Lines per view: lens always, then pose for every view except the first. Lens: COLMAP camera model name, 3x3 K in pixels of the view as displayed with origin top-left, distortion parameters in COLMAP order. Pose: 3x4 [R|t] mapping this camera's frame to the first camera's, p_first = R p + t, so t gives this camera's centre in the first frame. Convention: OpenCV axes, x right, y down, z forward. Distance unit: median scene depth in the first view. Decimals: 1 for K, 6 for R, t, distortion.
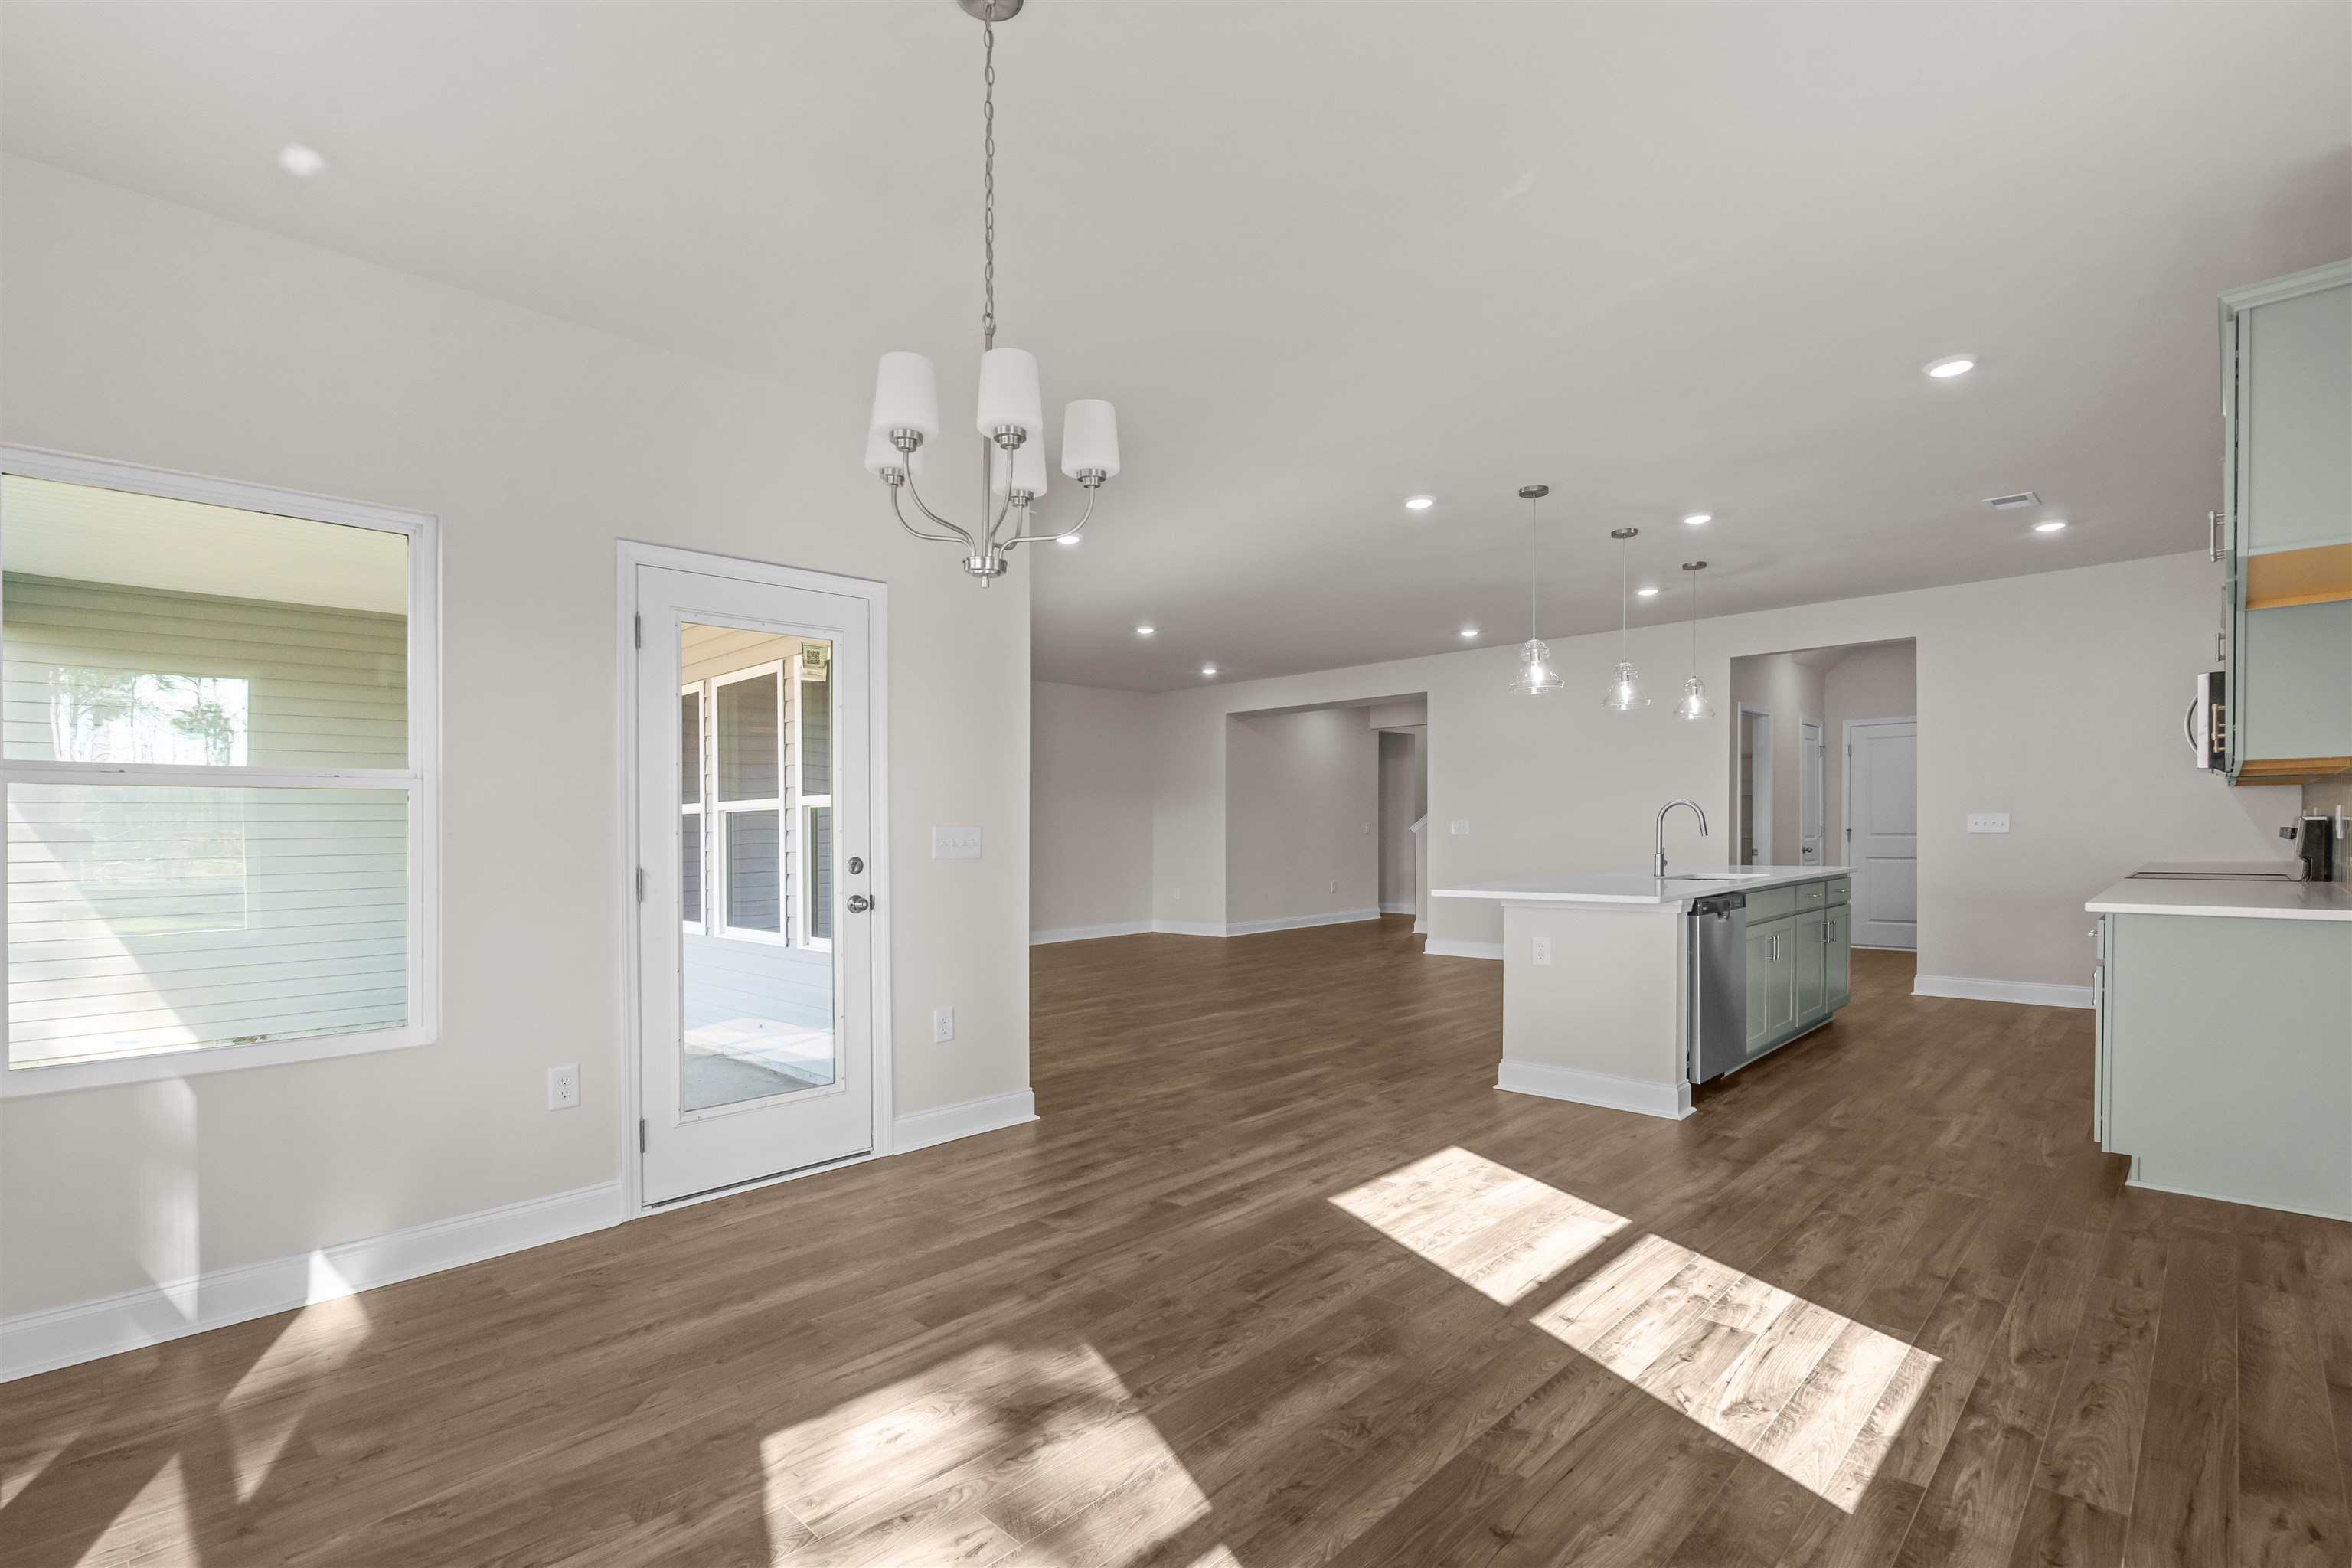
lens RADIAL K [[1083.8, 0, 1178.2], [0, 1083.8, 857.1], [0, 0, 1]] dist [-0.005323, -0.000099]
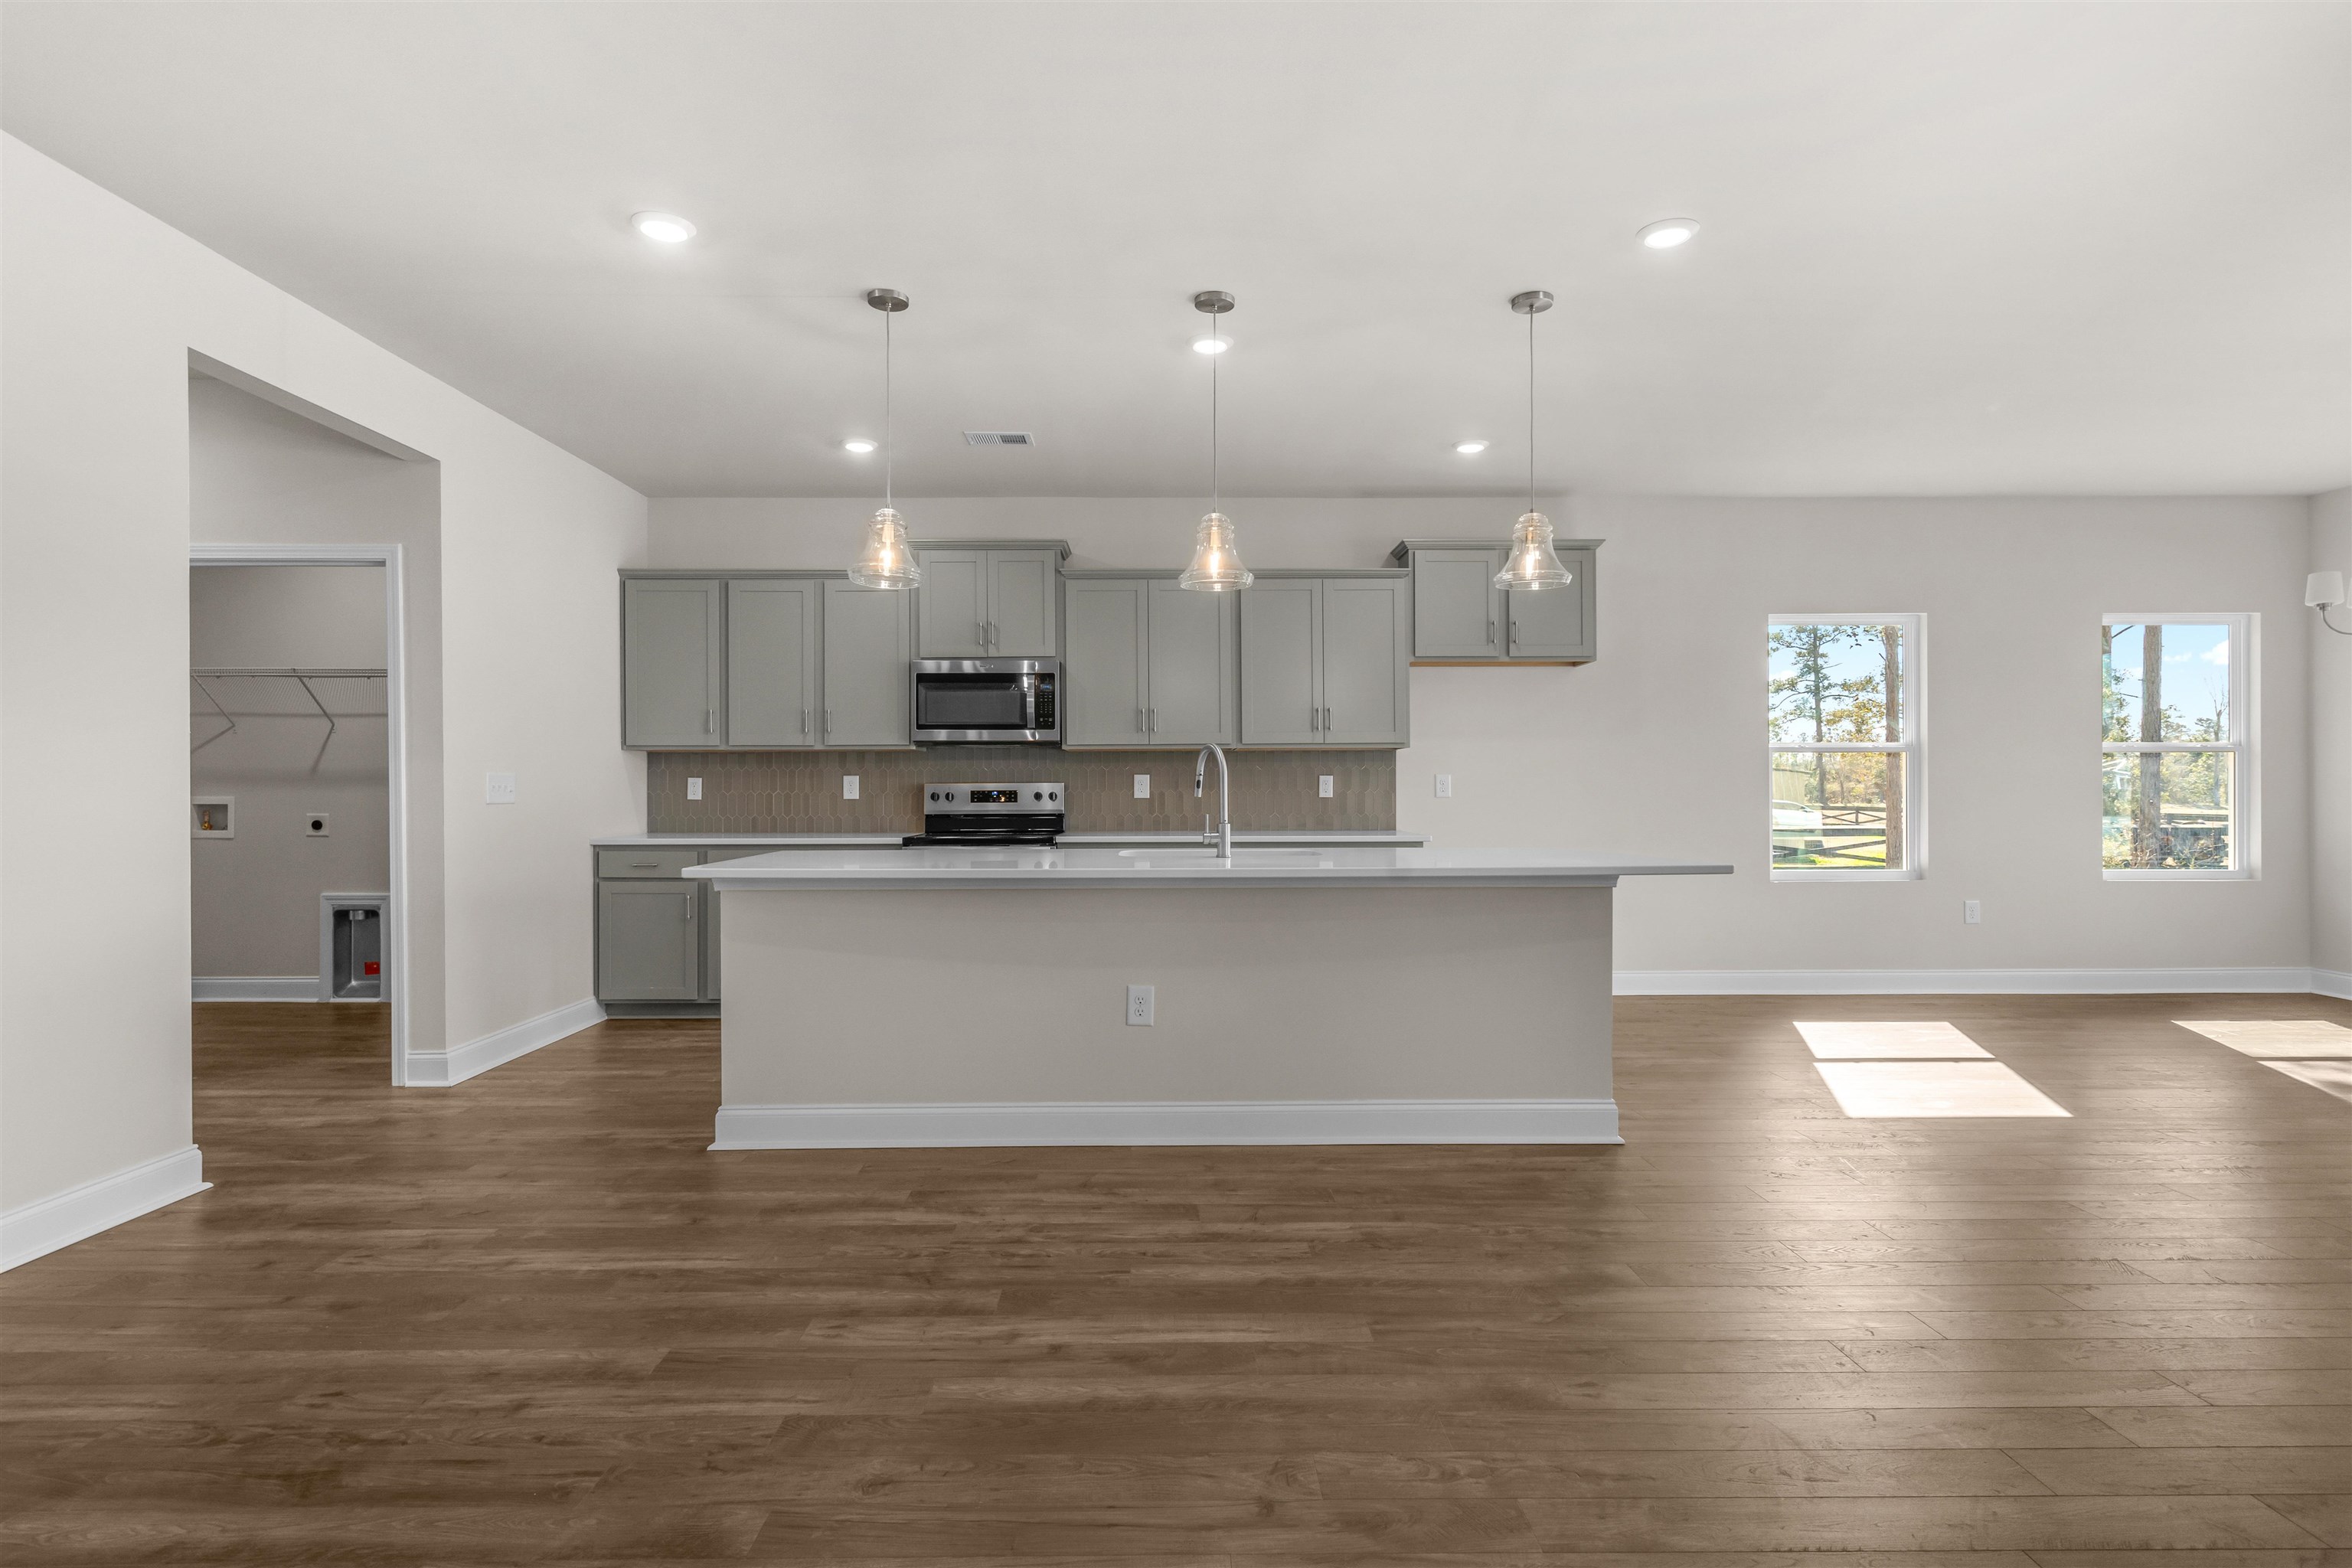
lens RADIAL K [[1171.2, 0, 1165.1], [0, 1171.2, 791.8], [0, 0, 1]] dist [0.001246, 0.000911]
pose [[-0.709652, 0.016721, 0.704354, -0.035880], [0.033995, 0.999367, 0.010526, -0.031671], [-0.703732, 0.031414, -0.709771, 1.646791]]
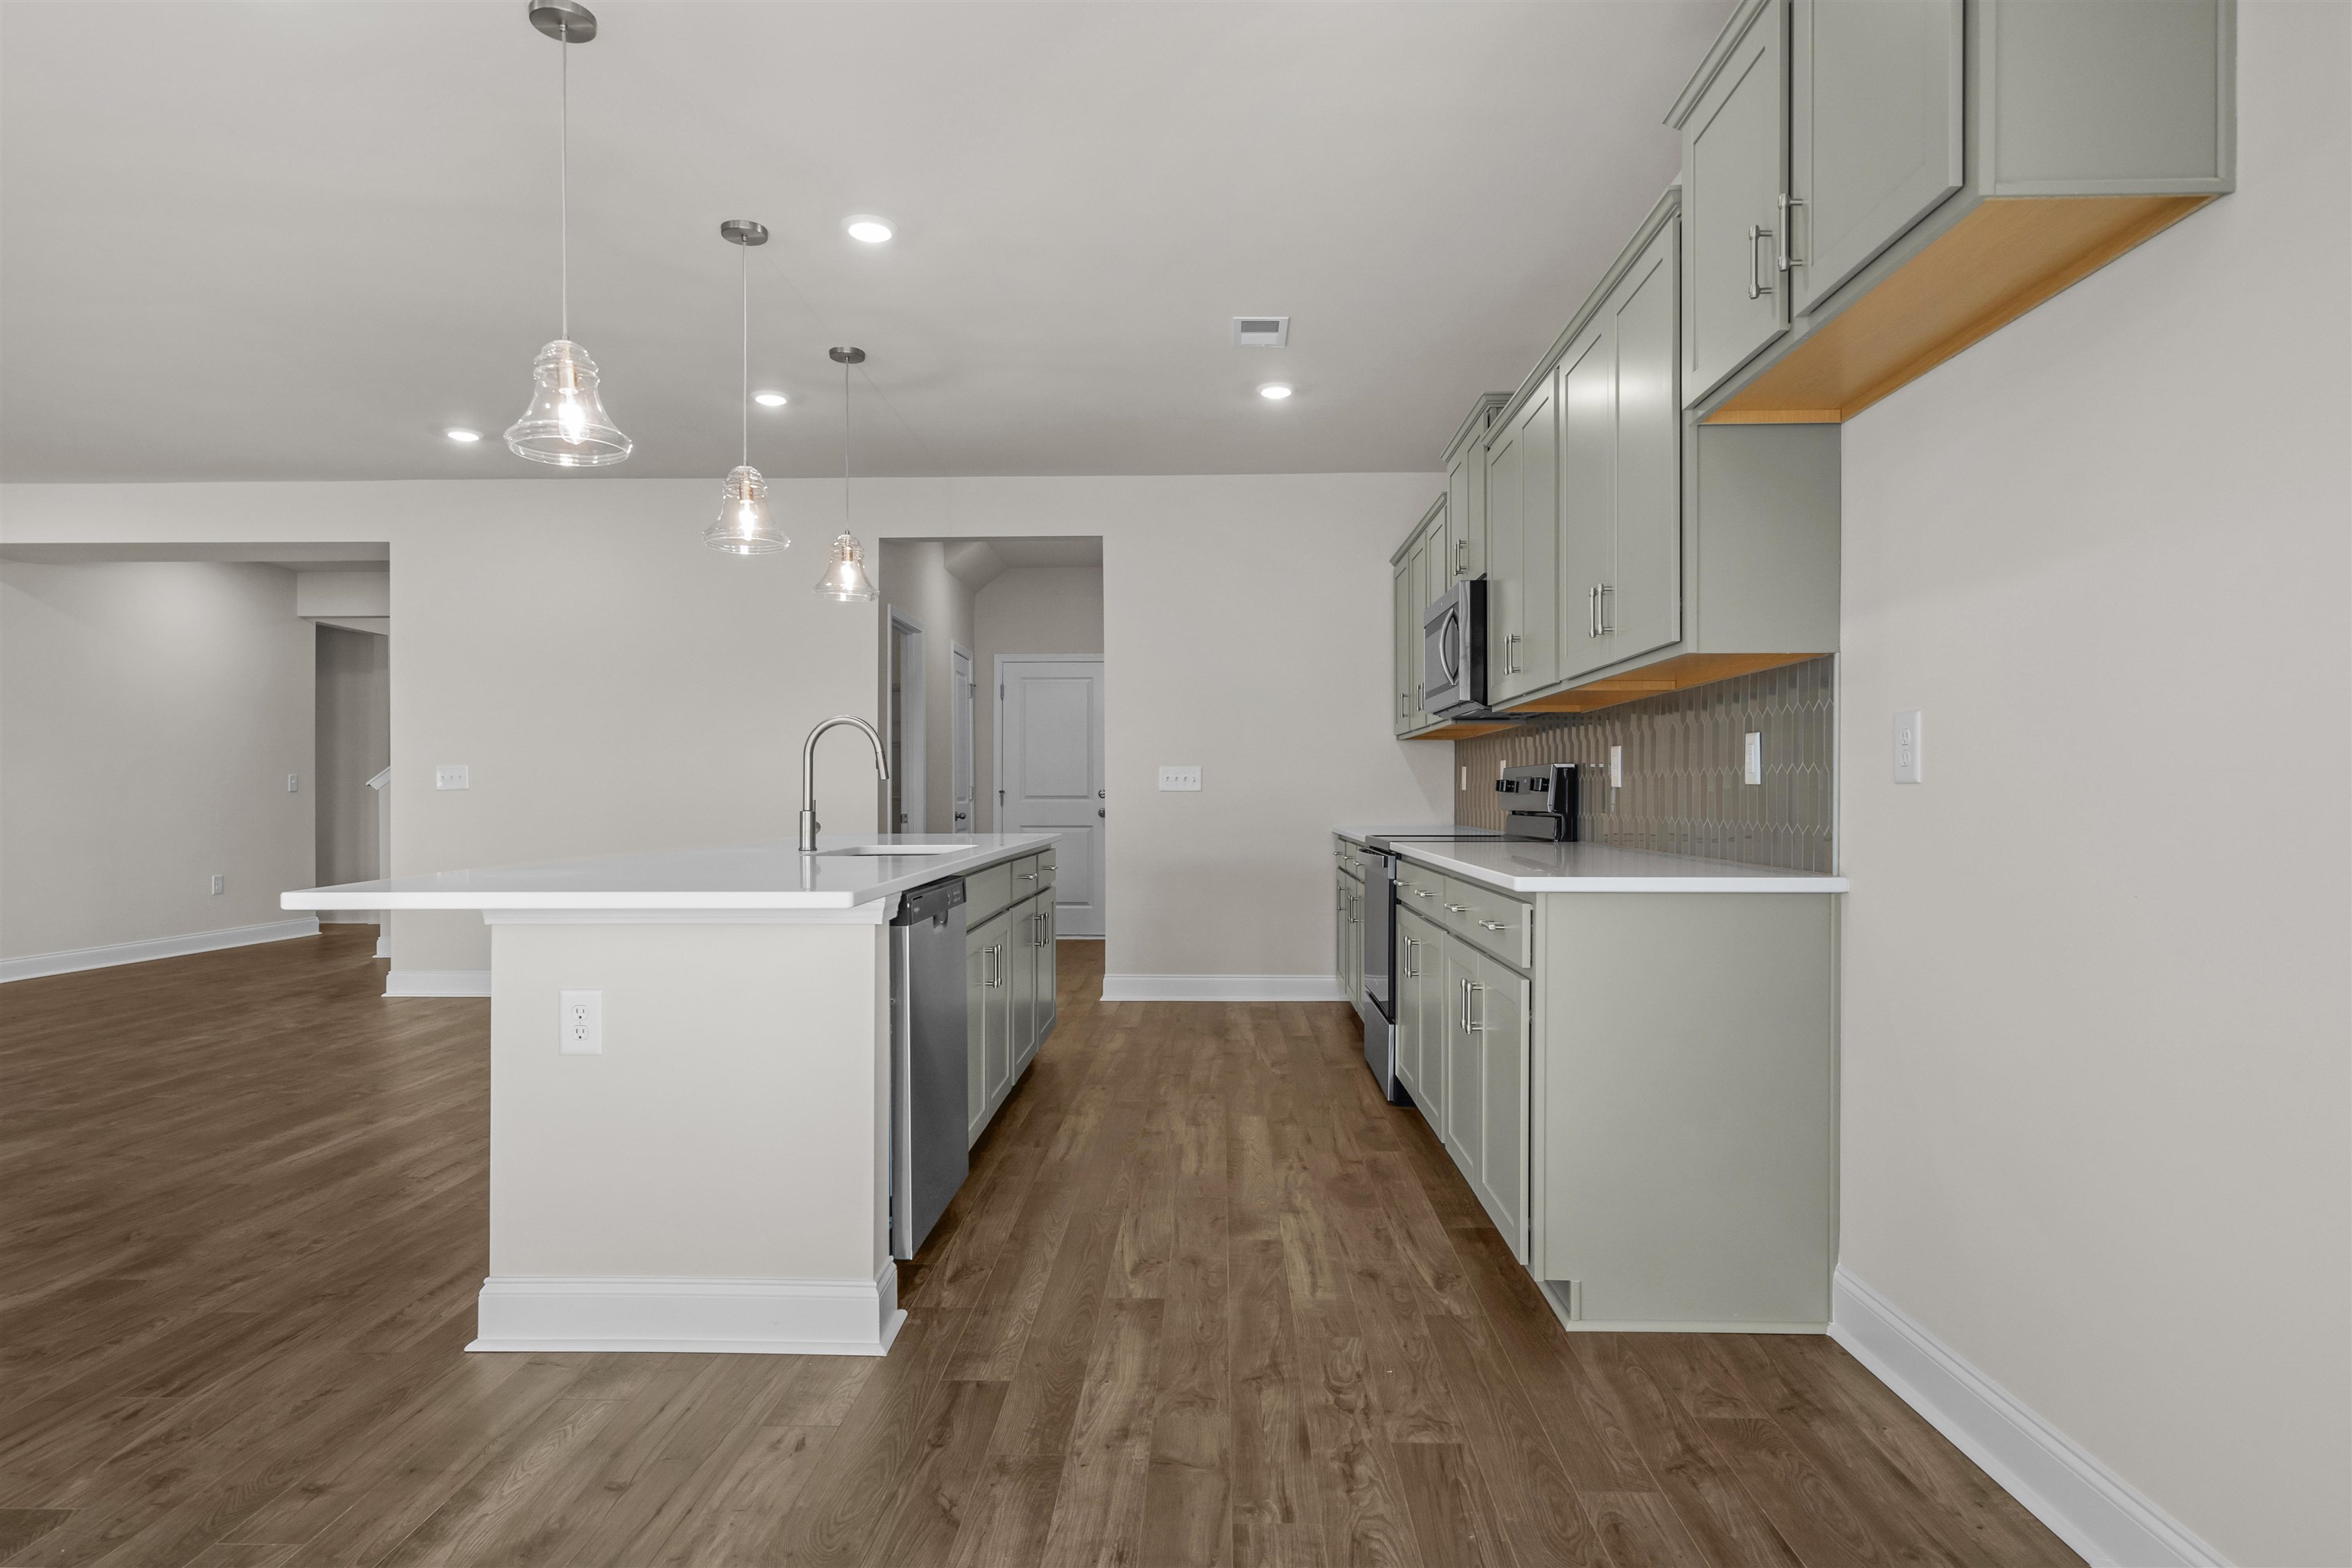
lens RADIAL K [[1276.3, 0, 1183.8], [0, 1276.3, 807.0], [0, 0, 1]] dist [0.003360, 0.001052]
pose [[0.732256, 0.006595, 0.680997, 0.145329], [0.008737, 0.999780, -0.019077, 0.010056], [-0.680973, 0.019919, 0.732037, 0.409090]]
